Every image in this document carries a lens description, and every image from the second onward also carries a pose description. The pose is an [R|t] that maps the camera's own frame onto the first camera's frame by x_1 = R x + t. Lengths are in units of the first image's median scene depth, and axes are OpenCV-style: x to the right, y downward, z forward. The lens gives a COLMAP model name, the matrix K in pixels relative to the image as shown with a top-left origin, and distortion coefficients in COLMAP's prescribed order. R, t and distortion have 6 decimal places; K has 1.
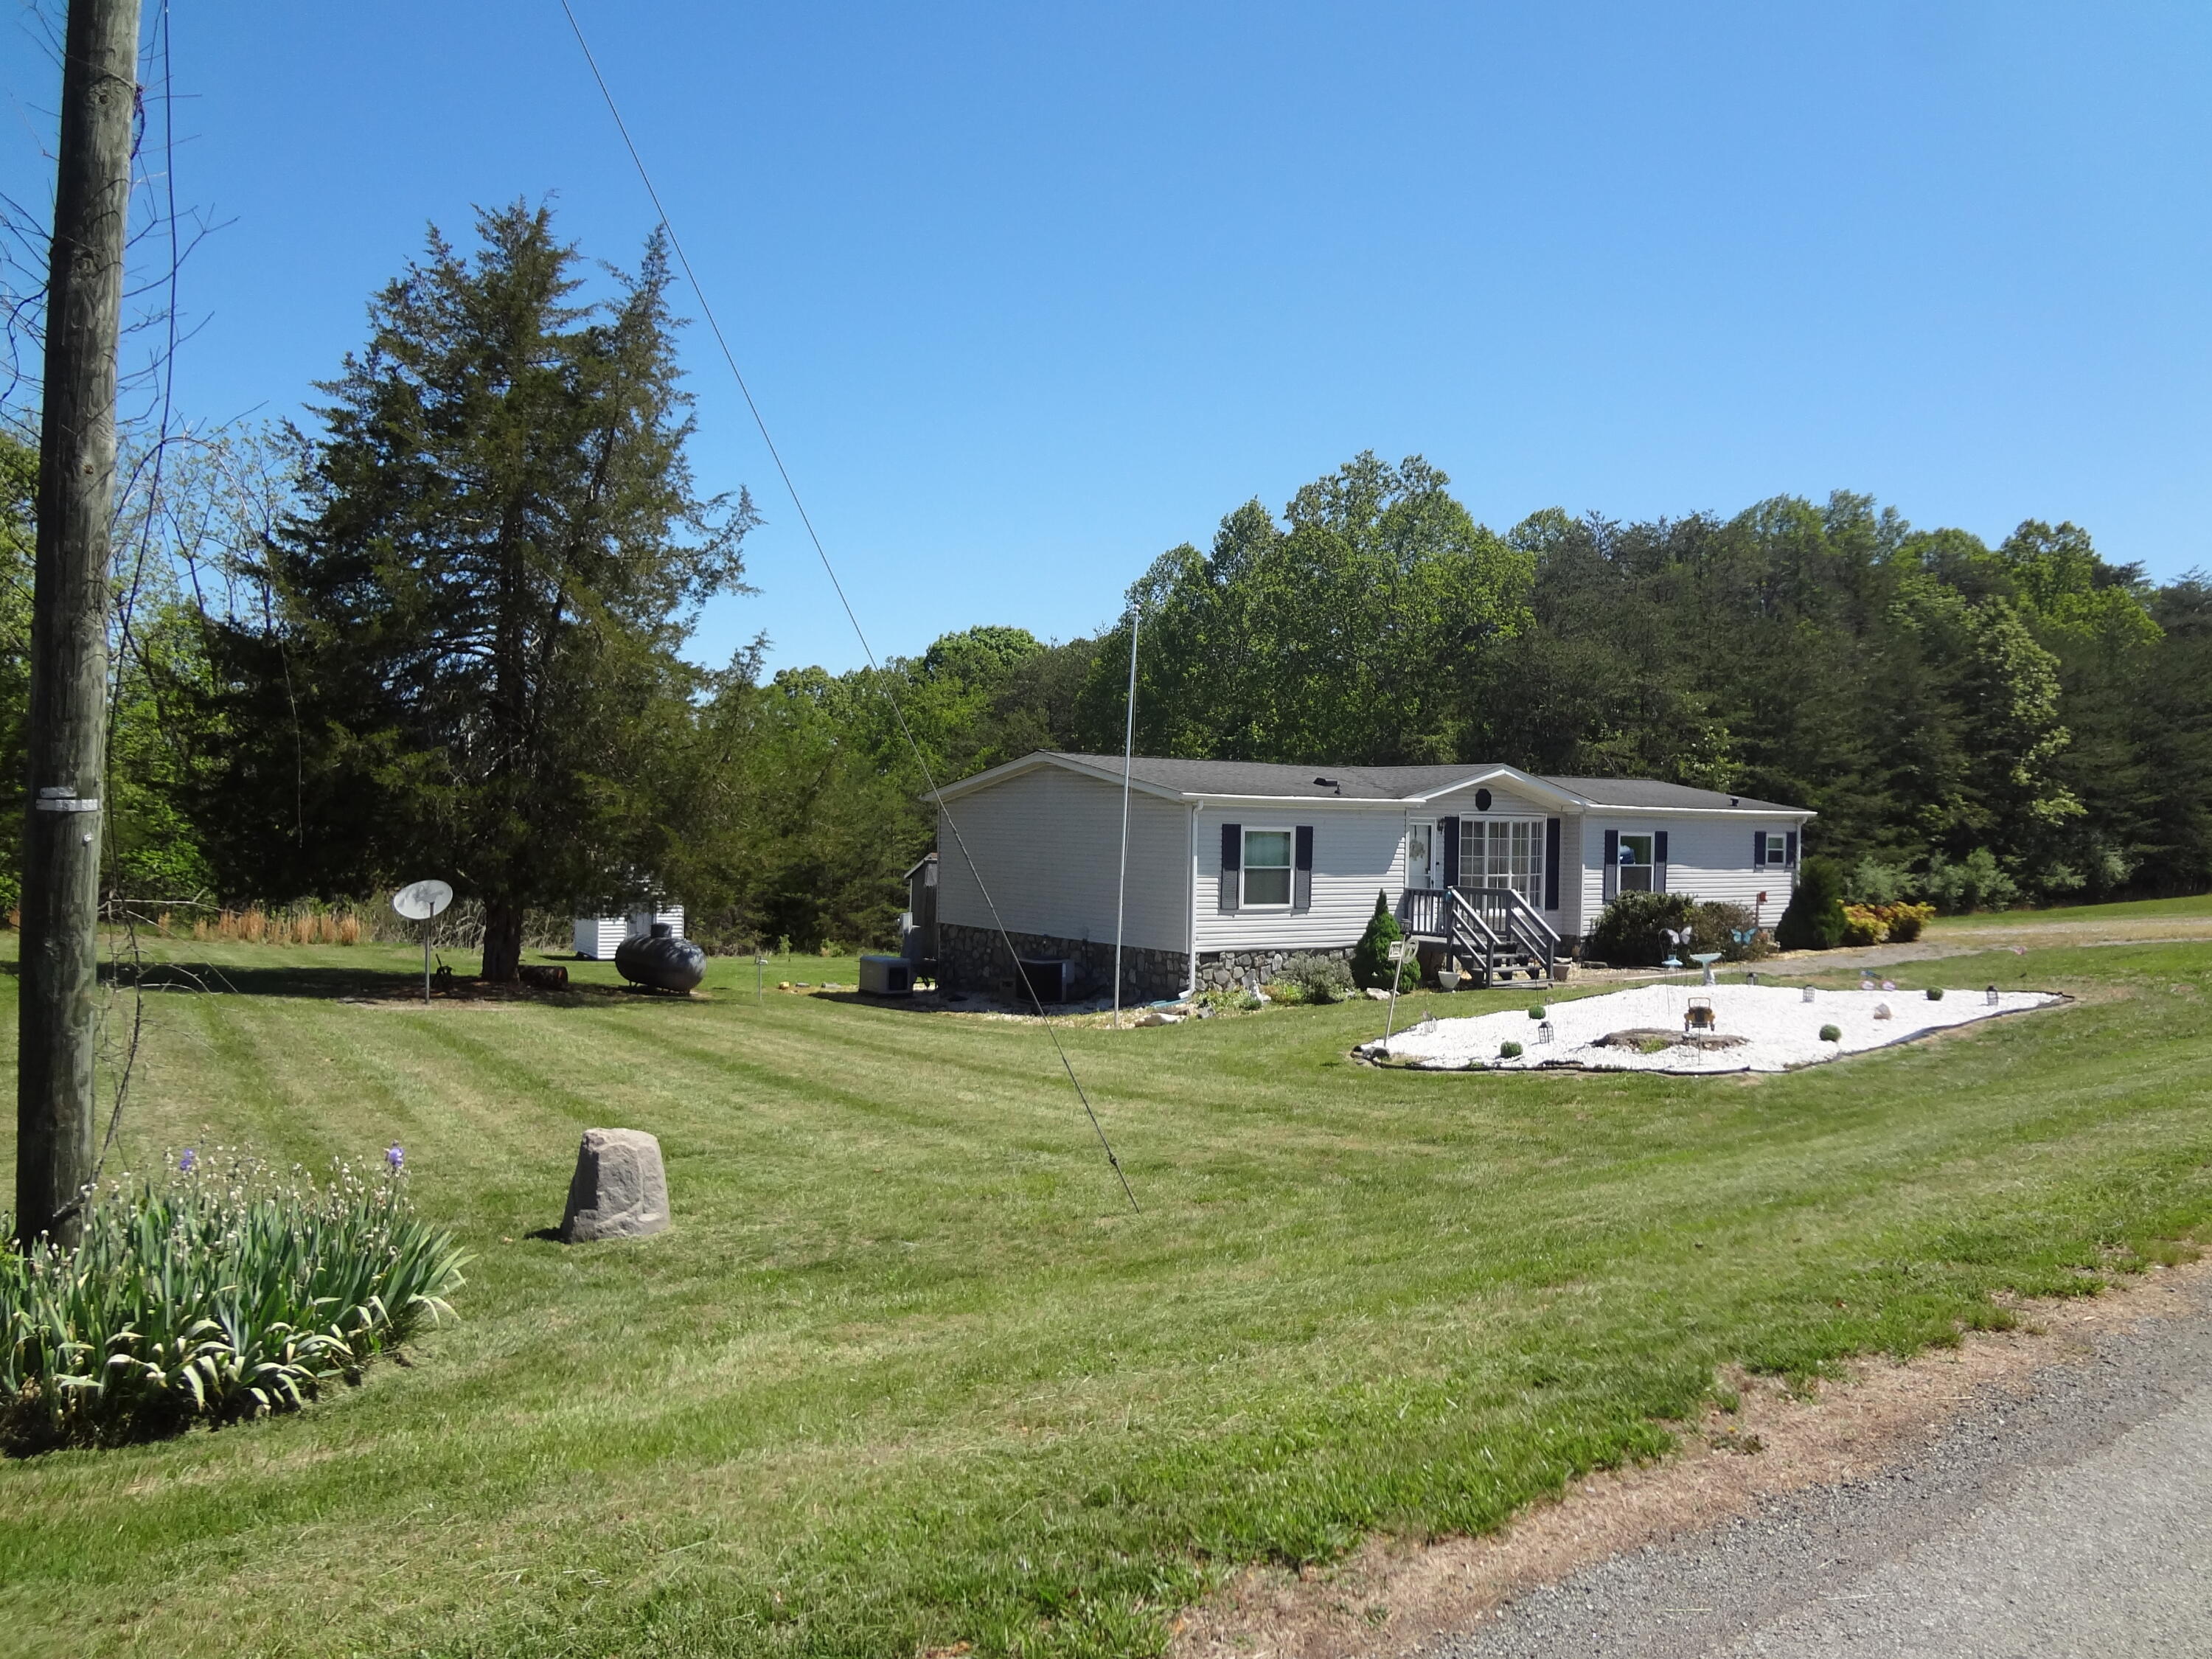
lens RADIAL K [[1631.5, 0, 1067.4], [0, 1631.5, 846.8], [0, 0, 1]] dist [-0.024476, -0.007188]
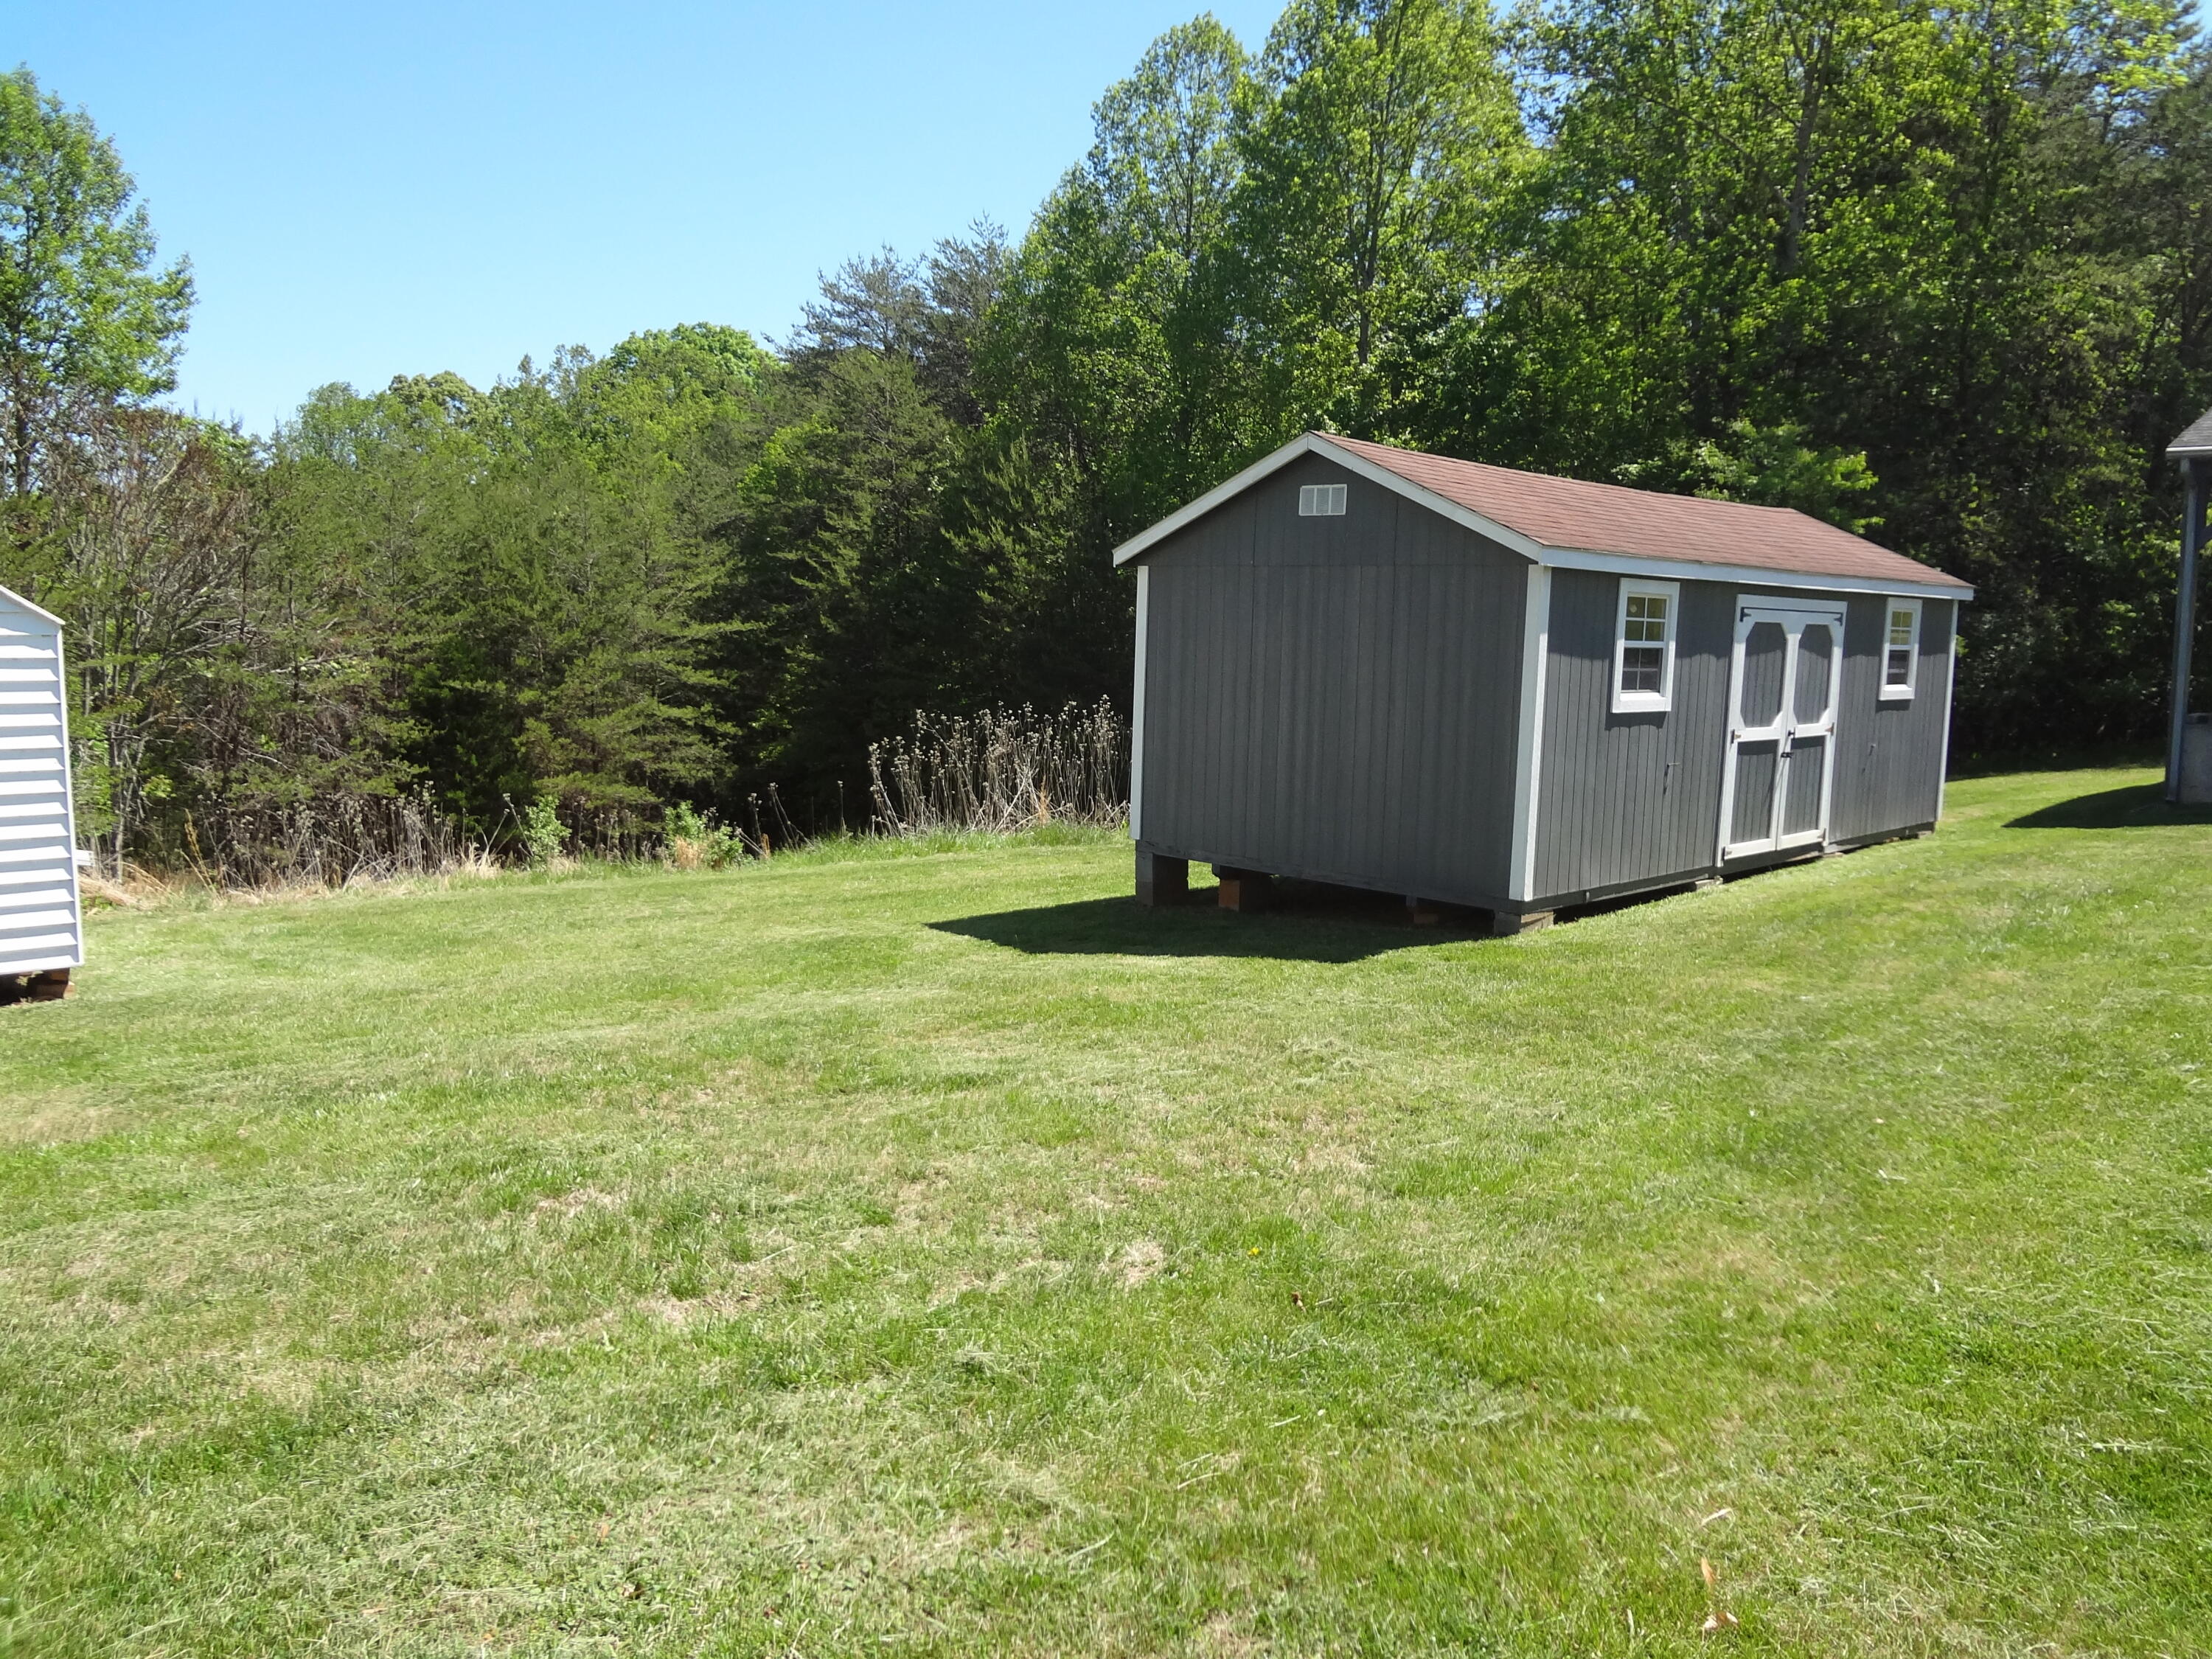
lens RADIAL K [[1631.5, 0, 1067.4], [0, 1631.5, 846.8], [0, 0, 1]] dist [-0.024476, -0.007188]
pose [[0.976803, -0.033768, 0.211460, -0.094029], [0.007800, 0.992444, 0.122454, 0.018970], [-0.213997, -0.117964, 0.969685, 0.462922]]
